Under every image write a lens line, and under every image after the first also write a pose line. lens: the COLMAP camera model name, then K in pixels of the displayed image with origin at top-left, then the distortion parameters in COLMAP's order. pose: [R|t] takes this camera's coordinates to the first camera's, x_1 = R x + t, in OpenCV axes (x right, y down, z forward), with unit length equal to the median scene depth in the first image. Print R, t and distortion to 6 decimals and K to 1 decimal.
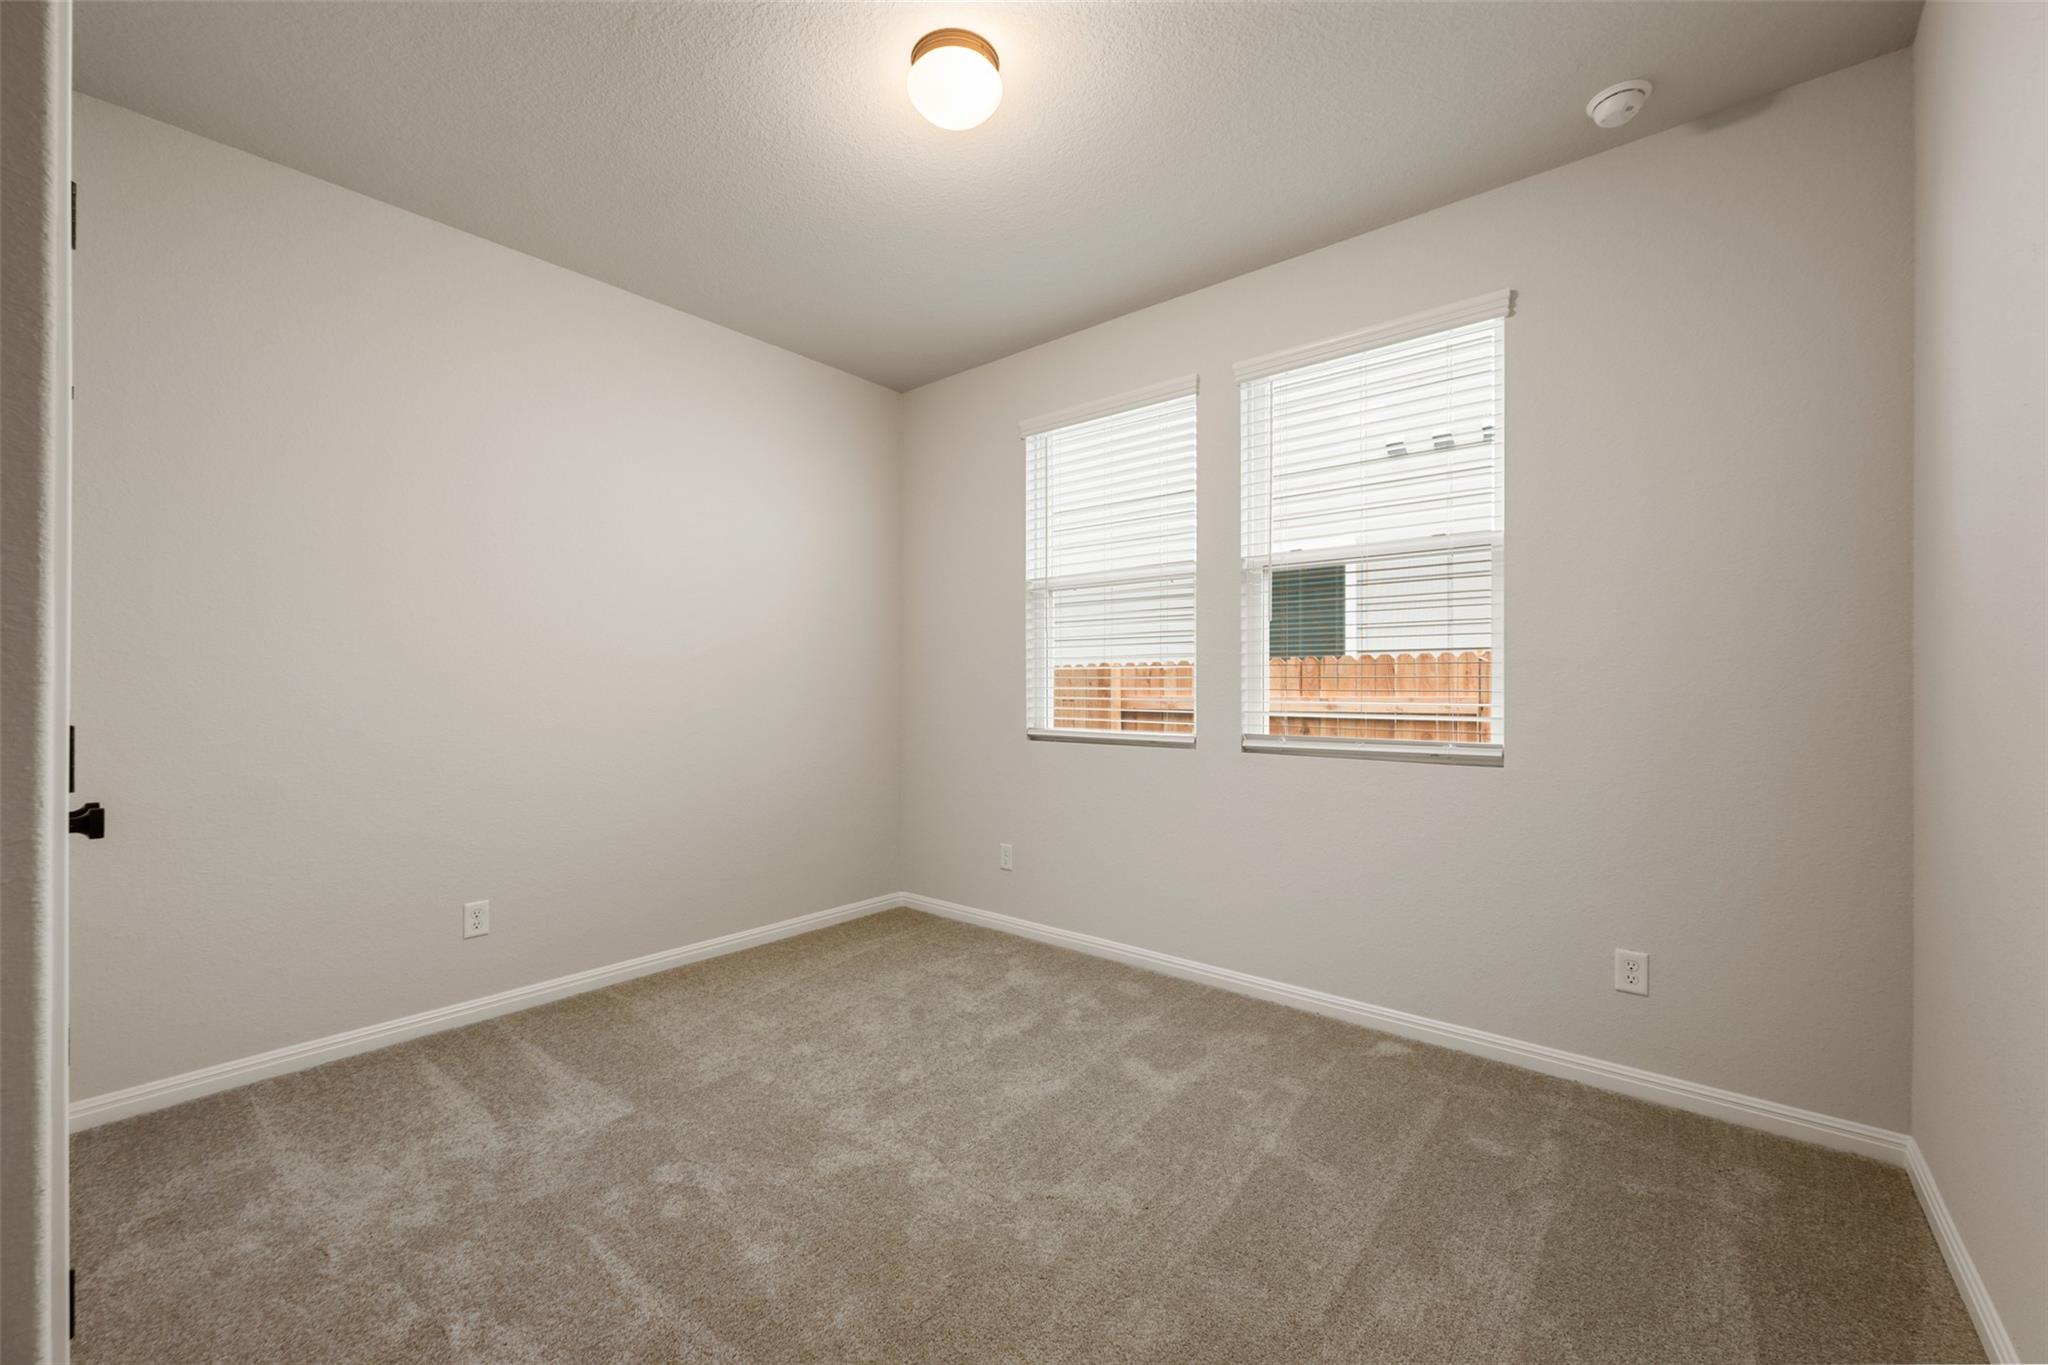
lens RADIAL K [[813.2, 0, 1018.8], [0, 813.2, 682.4], [0, 0, 1]] dist [-0.000102, 0.000250]
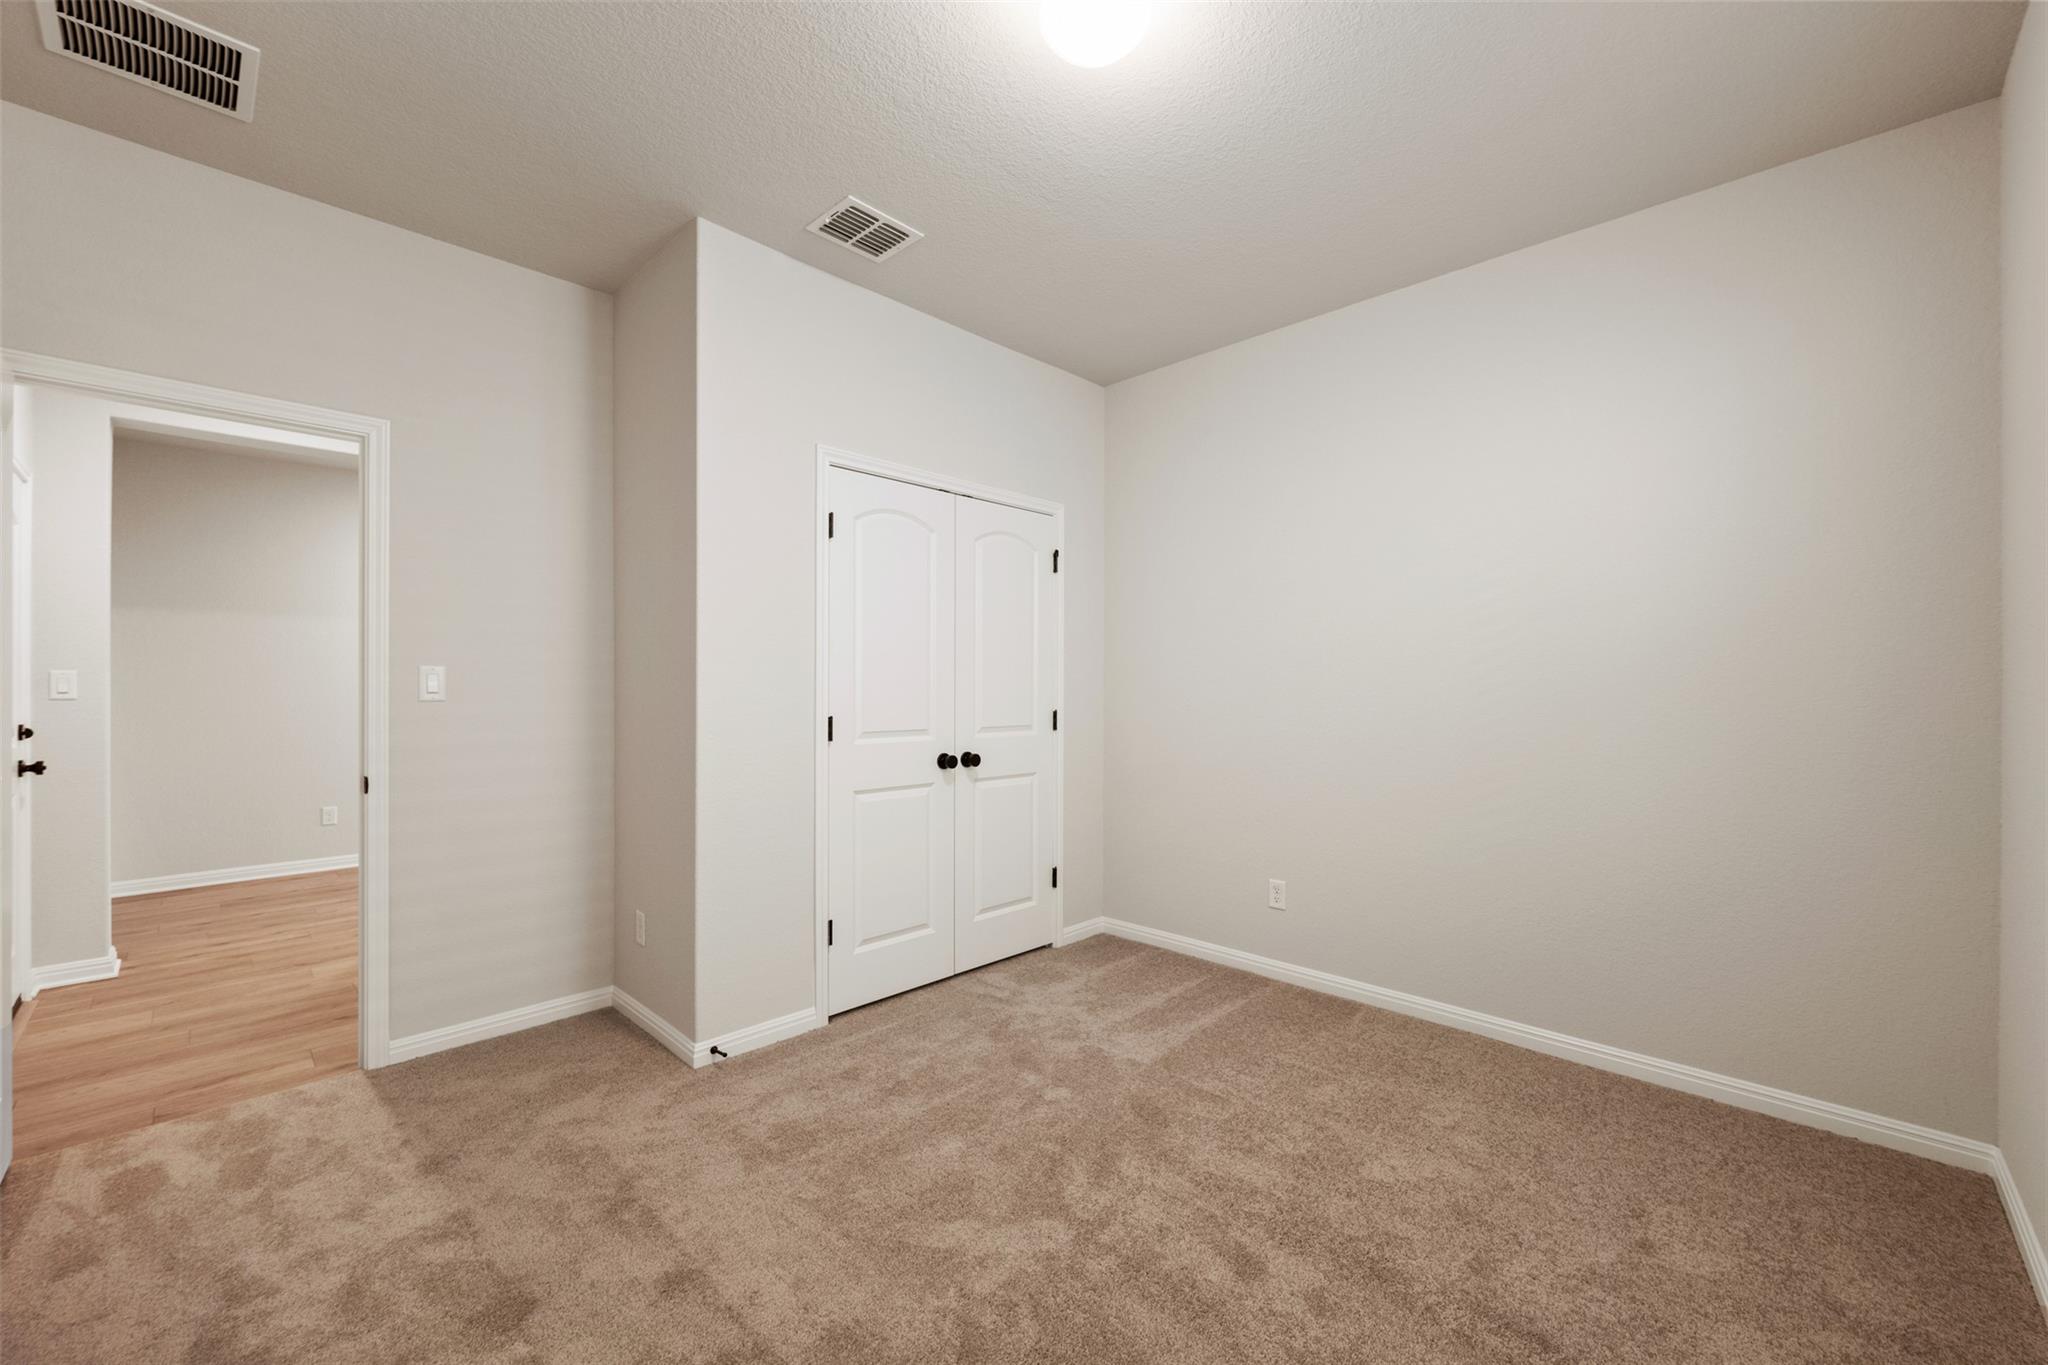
lens RADIAL K [[813.2, 0, 1018.8], [0, 813.2, 682.4], [0, 0, 1]] dist [-0.000102, 0.000250]
pose [[-0.075061, -0.007775, -0.997149, 0.686398], [-0.002436, 0.999968, -0.007613, -0.012658], [0.997176, 0.001857, -0.075078, 0.867989]]
